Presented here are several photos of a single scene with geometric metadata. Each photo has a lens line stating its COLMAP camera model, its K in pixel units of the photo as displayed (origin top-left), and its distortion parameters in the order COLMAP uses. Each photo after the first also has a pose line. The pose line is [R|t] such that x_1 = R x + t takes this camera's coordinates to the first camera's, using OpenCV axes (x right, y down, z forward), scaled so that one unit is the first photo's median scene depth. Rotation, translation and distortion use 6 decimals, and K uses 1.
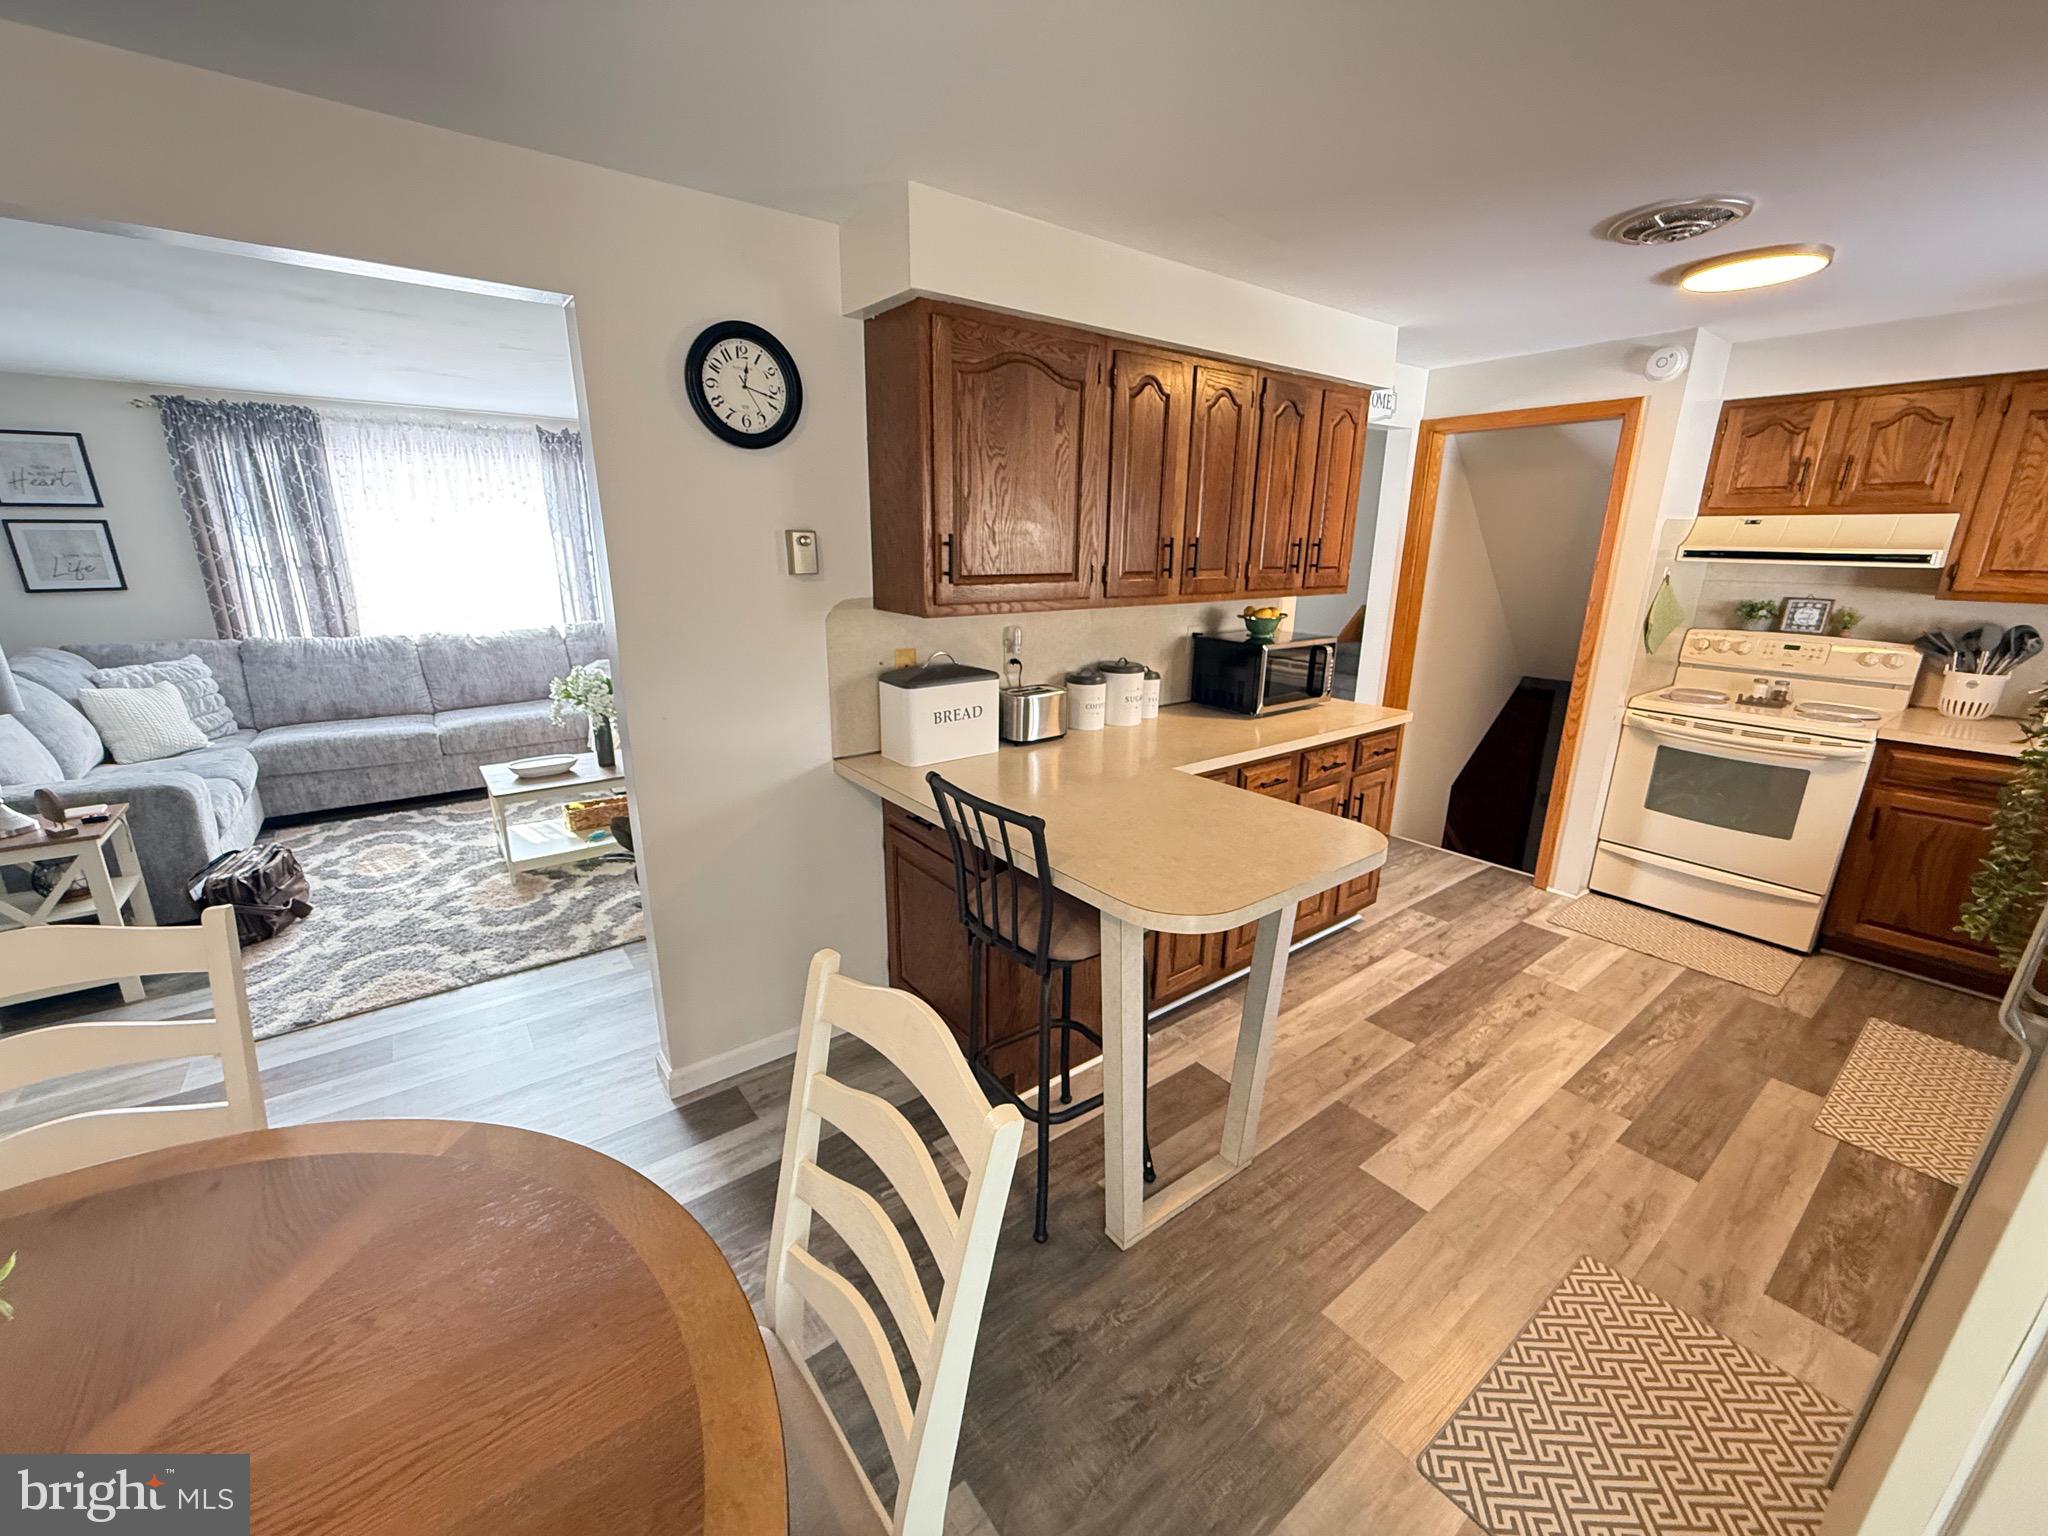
lens RADIAL K [[816.2, 0, 1019.9], [0, 816.2, 768.1], [0, 0, 1]] dist [0.000671, -0.000118]
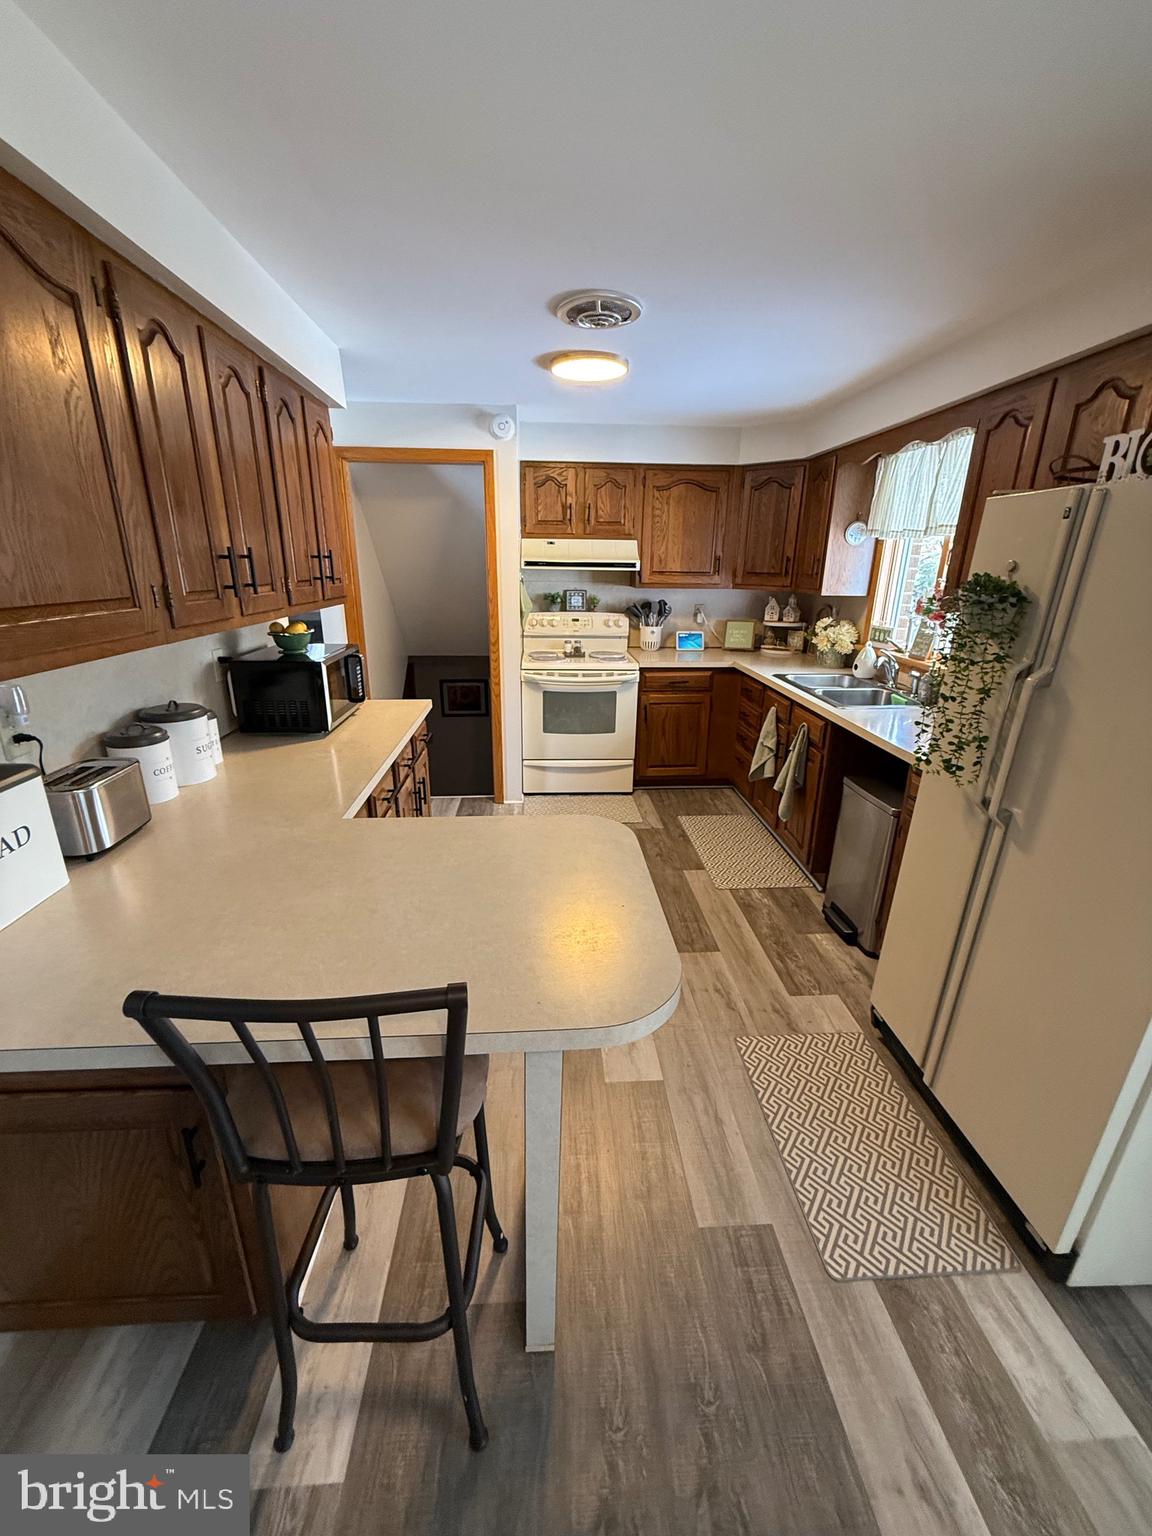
lens RADIAL K [[609.2, 0, 577.5], [0, 609.2, 763.6], [0, 0, 1]] dist [0.000039, -0.000087]
pose [[0.555474, -0.265076, 0.788151, -0.127641], [0.219056, 0.960996, 0.168822, -0.082725], [-0.802161, 0.078873, 0.591875, 0.309842]]
